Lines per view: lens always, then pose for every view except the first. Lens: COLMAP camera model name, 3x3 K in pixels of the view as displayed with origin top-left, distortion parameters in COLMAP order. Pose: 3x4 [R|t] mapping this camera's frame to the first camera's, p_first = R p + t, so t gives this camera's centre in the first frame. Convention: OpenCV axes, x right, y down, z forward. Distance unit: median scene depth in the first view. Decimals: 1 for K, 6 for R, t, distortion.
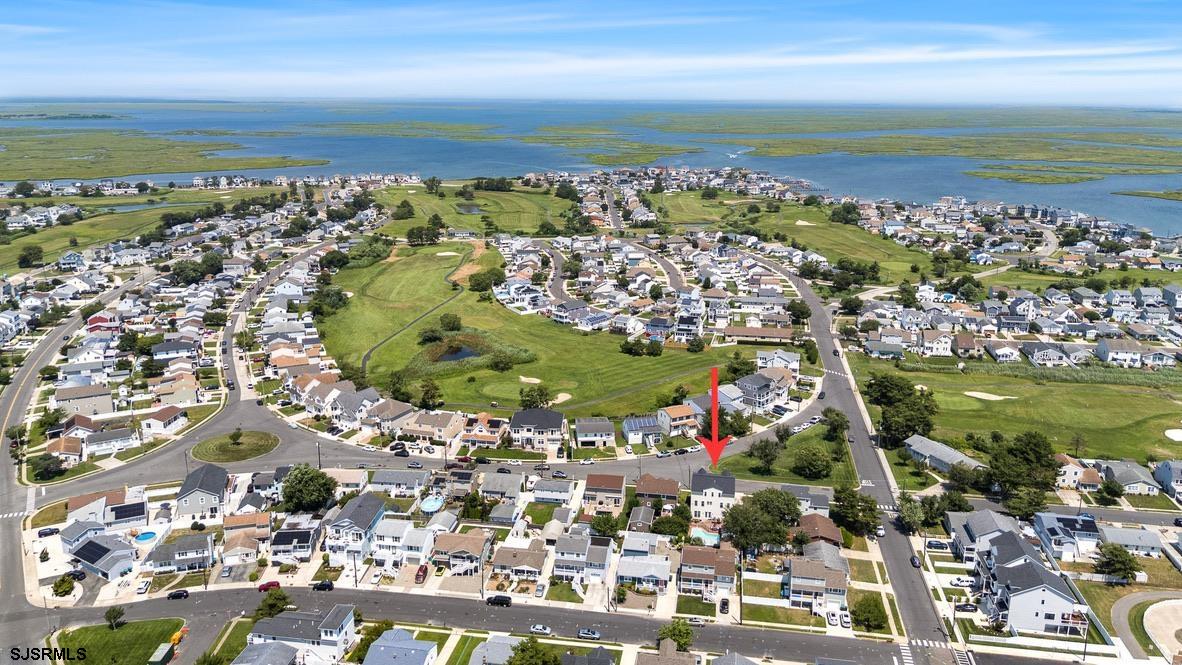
lens RADIAL K [[881.5, 0, 597.2], [0, 881.5, 336.0], [0, 0, 1]] dist [0.051038, -0.034311]
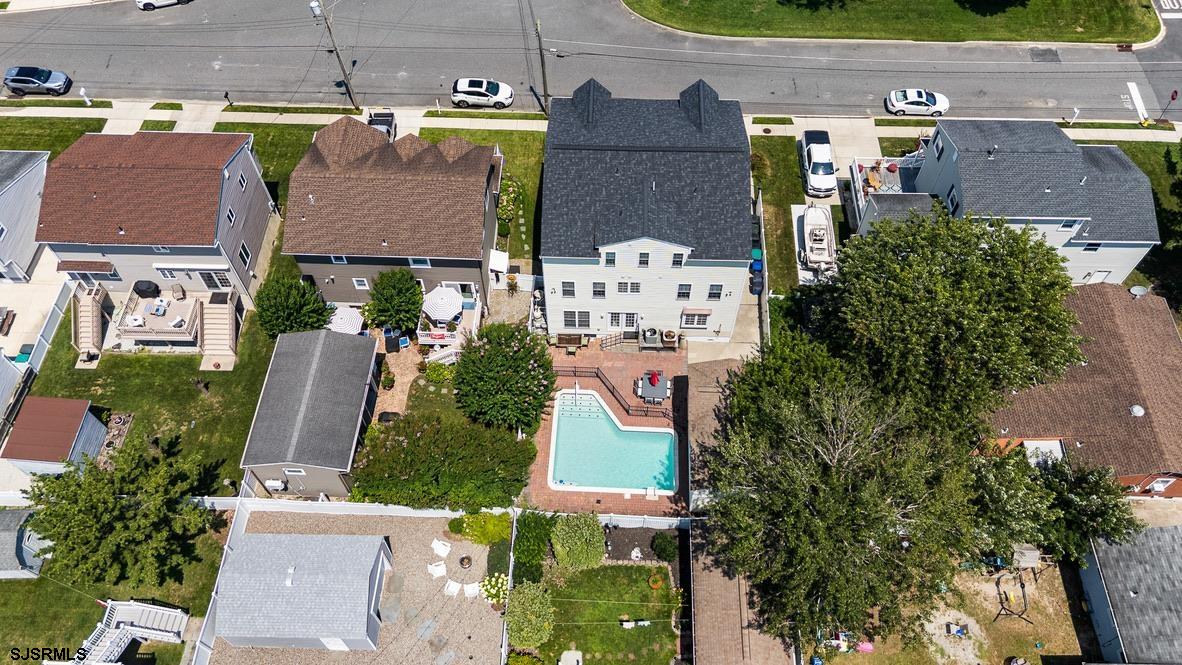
lens RADIAL K [[881.5, 0, 592.9], [0, 881.5, 329.6], [0, 0, 1]] dist [0.051038, -0.034311]
pose [[0.991001, -0.116891, 0.065215, 0.084465], [0.045371, 0.751719, 0.657921, 0.044614], [-0.125929, -0.649042, 0.750258, 0.683334]]
